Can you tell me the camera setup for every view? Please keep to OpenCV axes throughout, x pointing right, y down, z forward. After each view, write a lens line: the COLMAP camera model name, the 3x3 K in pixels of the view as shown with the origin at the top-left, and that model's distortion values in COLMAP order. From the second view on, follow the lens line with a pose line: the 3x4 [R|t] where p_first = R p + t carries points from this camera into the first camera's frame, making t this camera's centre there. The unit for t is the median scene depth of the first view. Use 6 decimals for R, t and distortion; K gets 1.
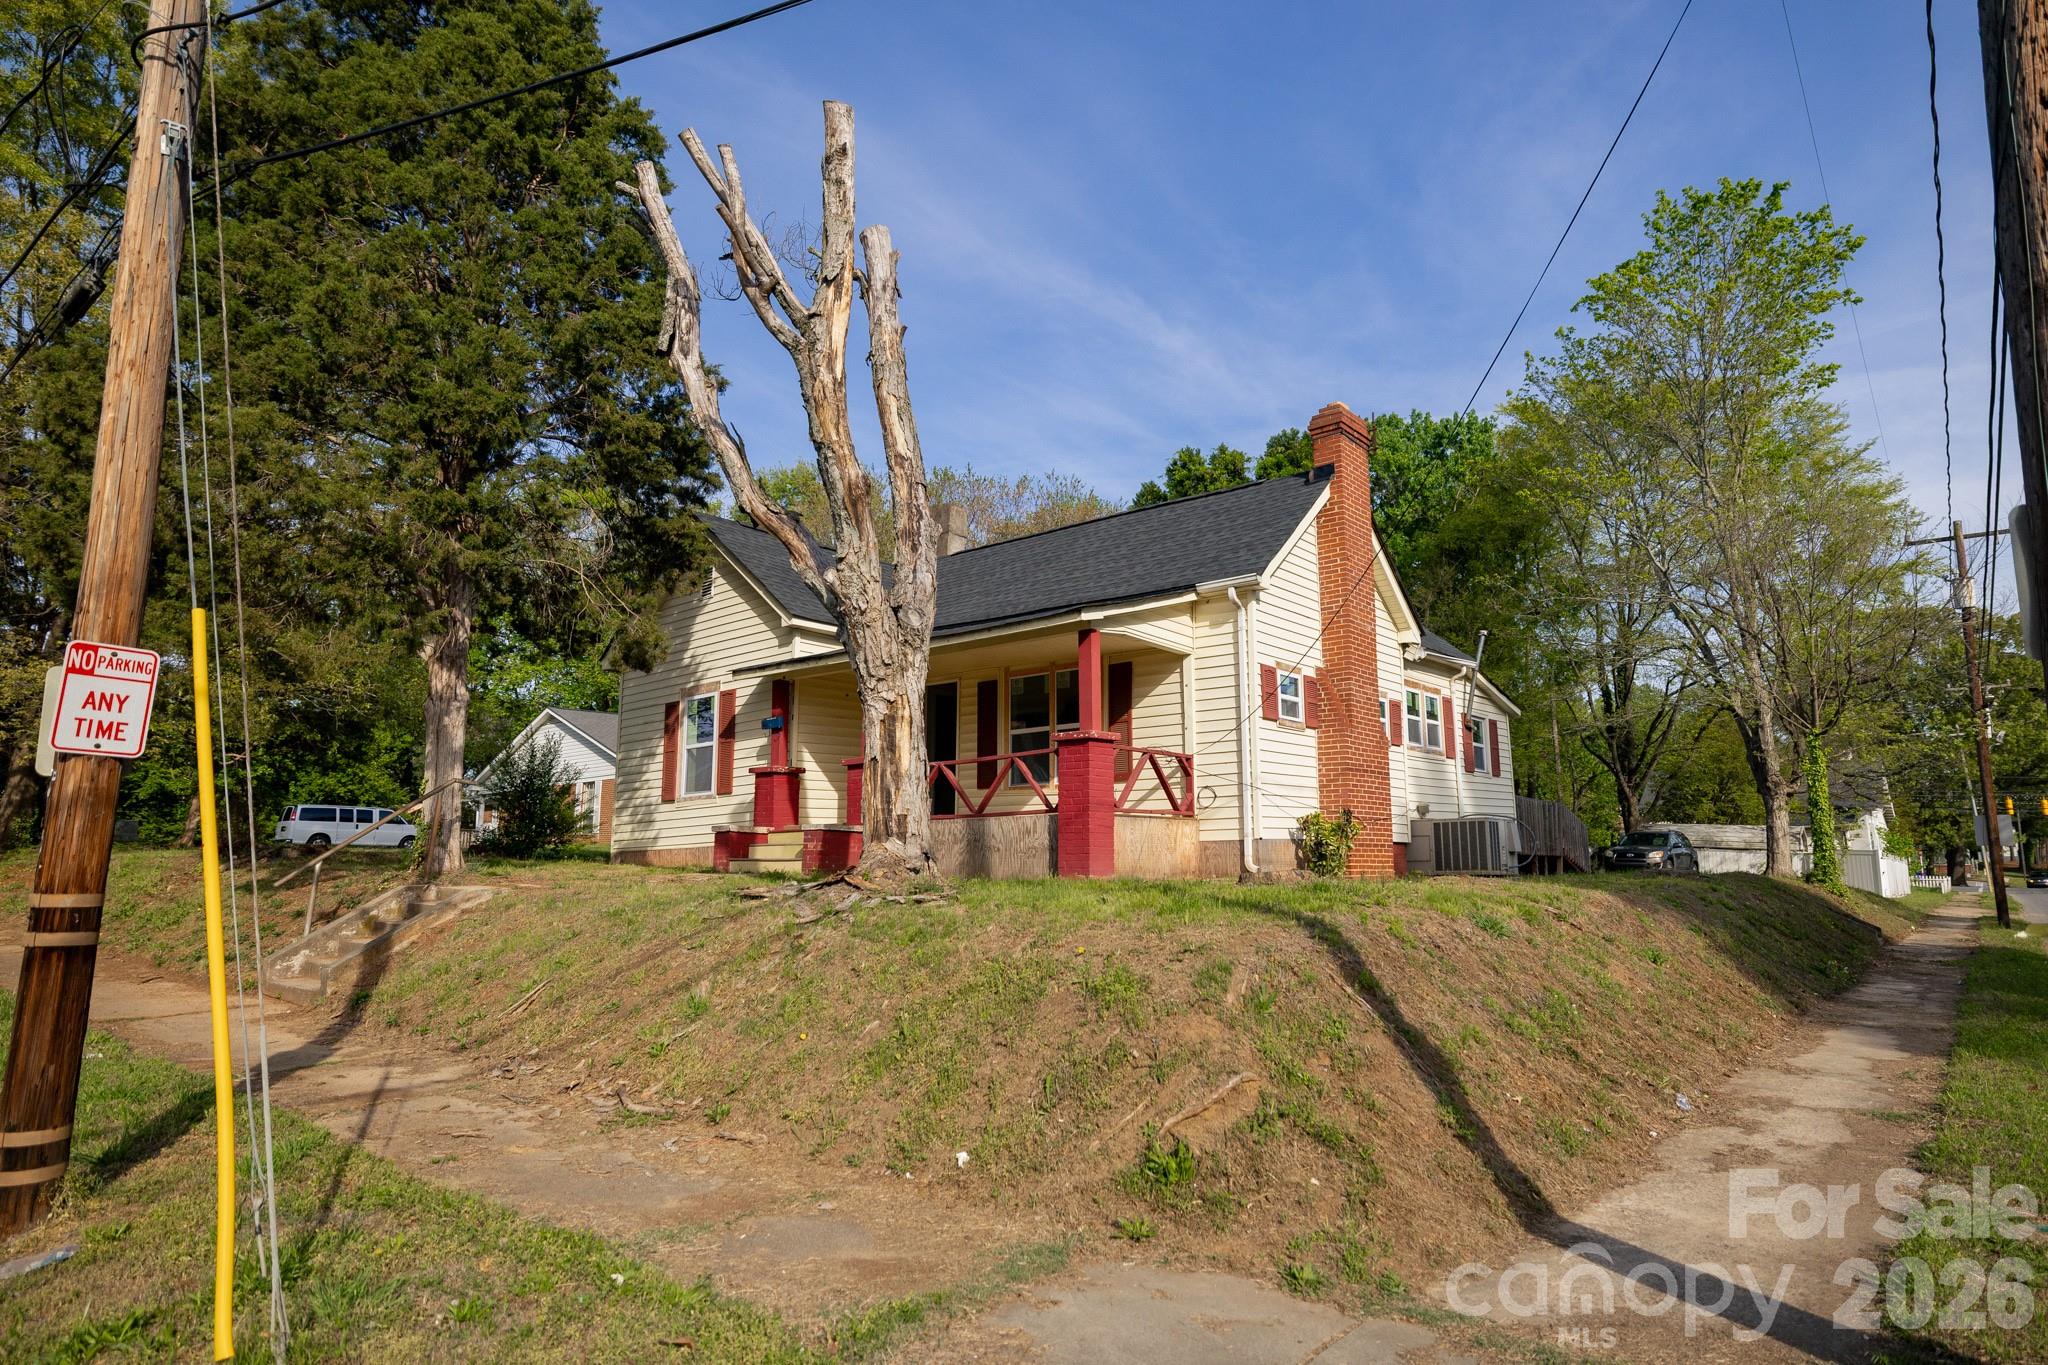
lens RADIAL K [[1106.5, 0, 1032.6], [0, 1106.5, 683.4], [0, 0, 1]] dist [0.002070, -0.000352]
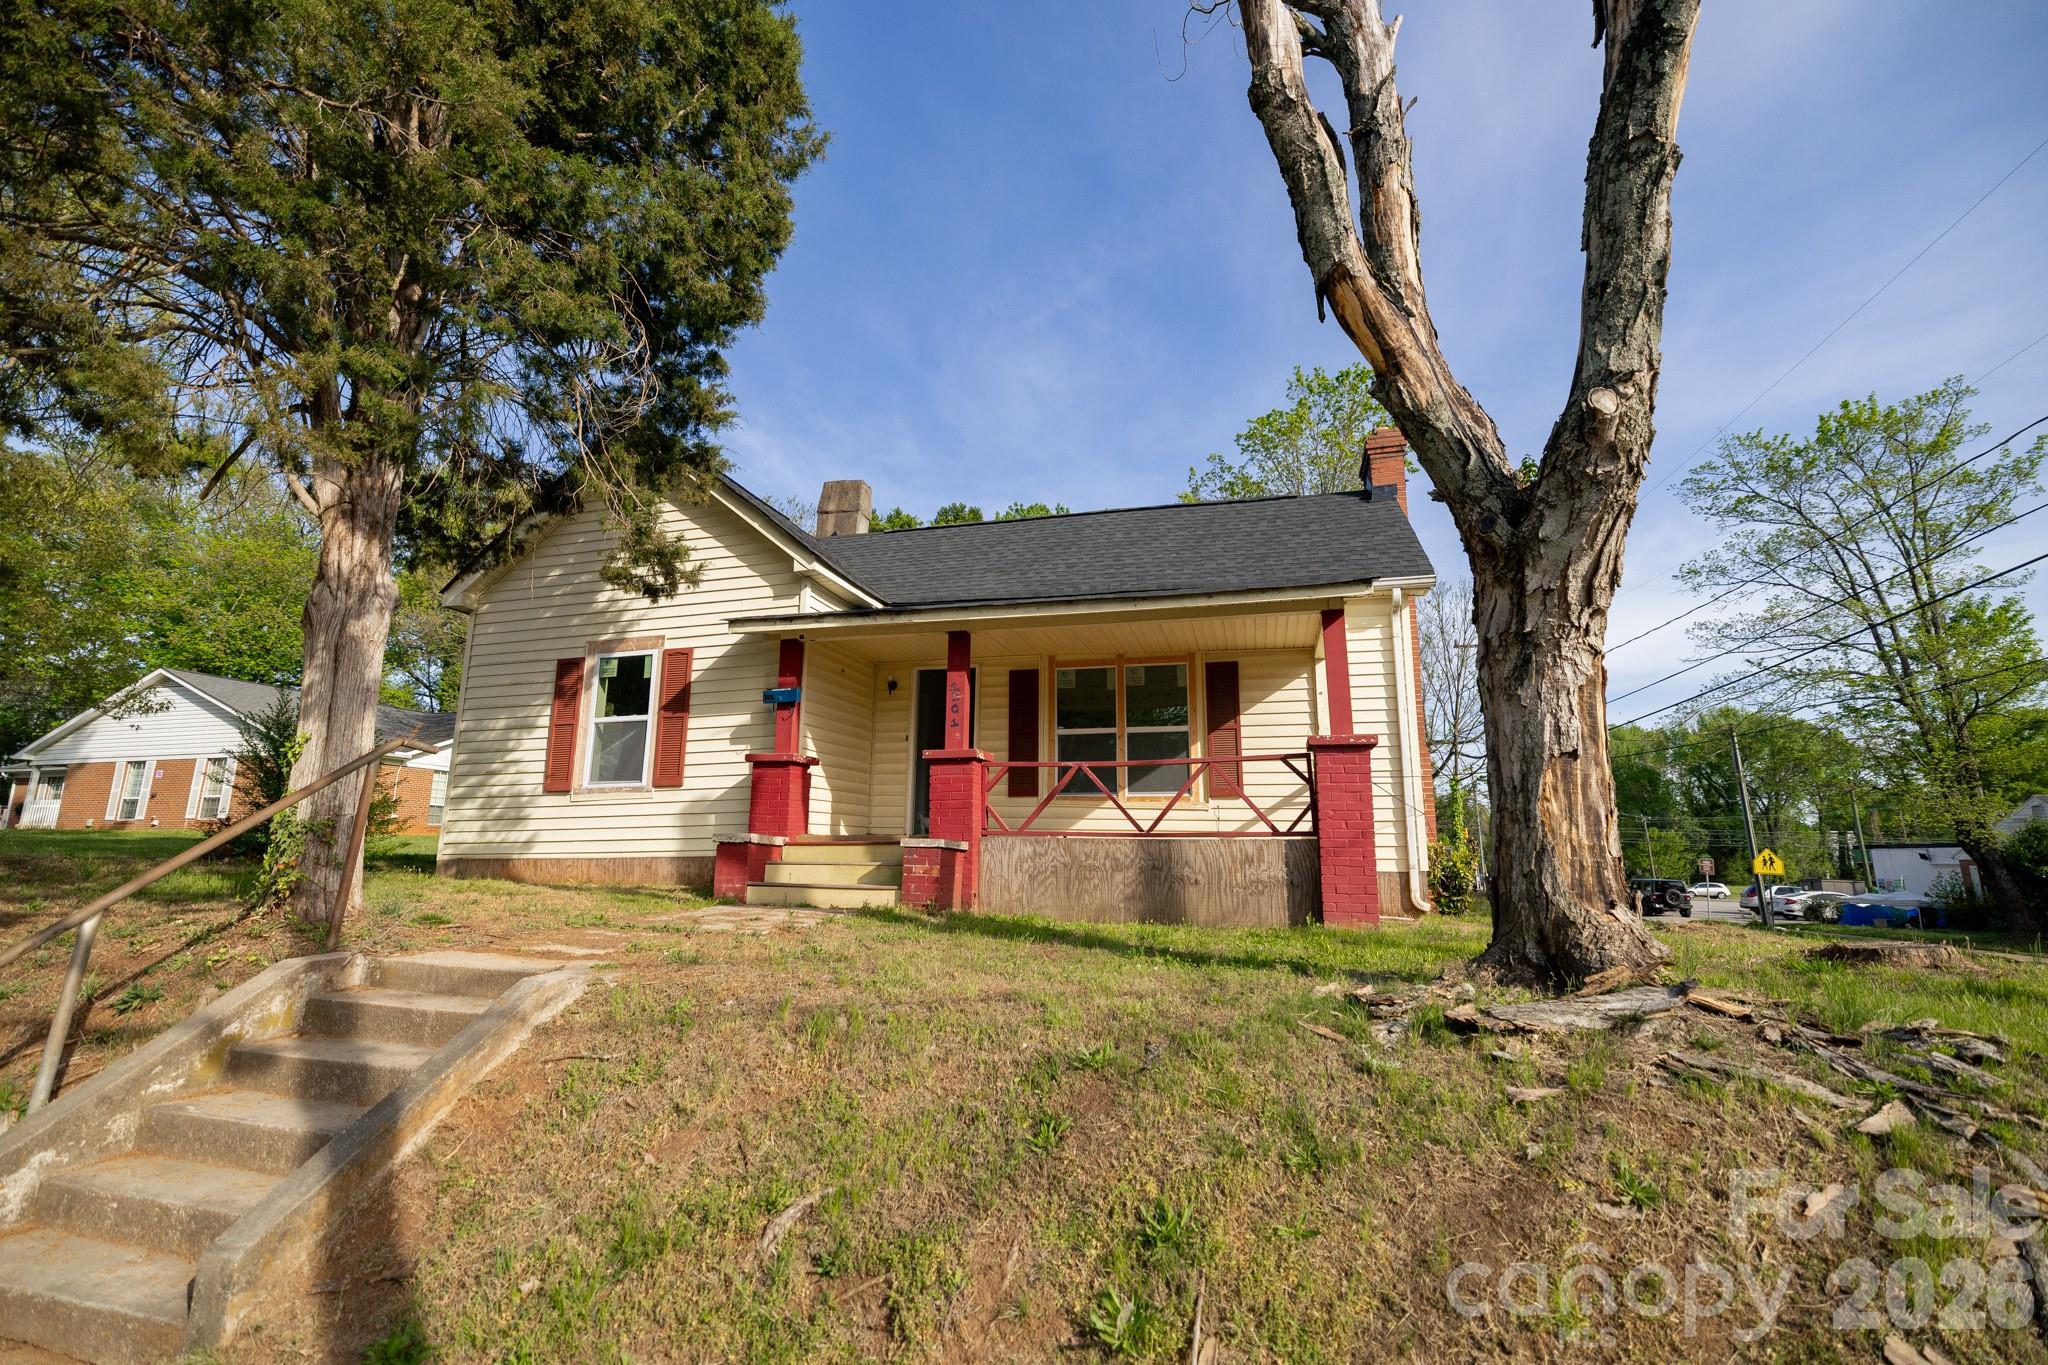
lens RADIAL K [[892.9, 0, 1013.4], [0, 892.9, 678.2], [0, 0, 1]] dist [0.003488, -0.000527]
pose [[0.921411, 0.097523, 0.376154, -0.297140], [-0.083385, 0.995068, -0.053729, 0.040627], [-0.379538, 0.018141, 0.924998, 0.359127]]
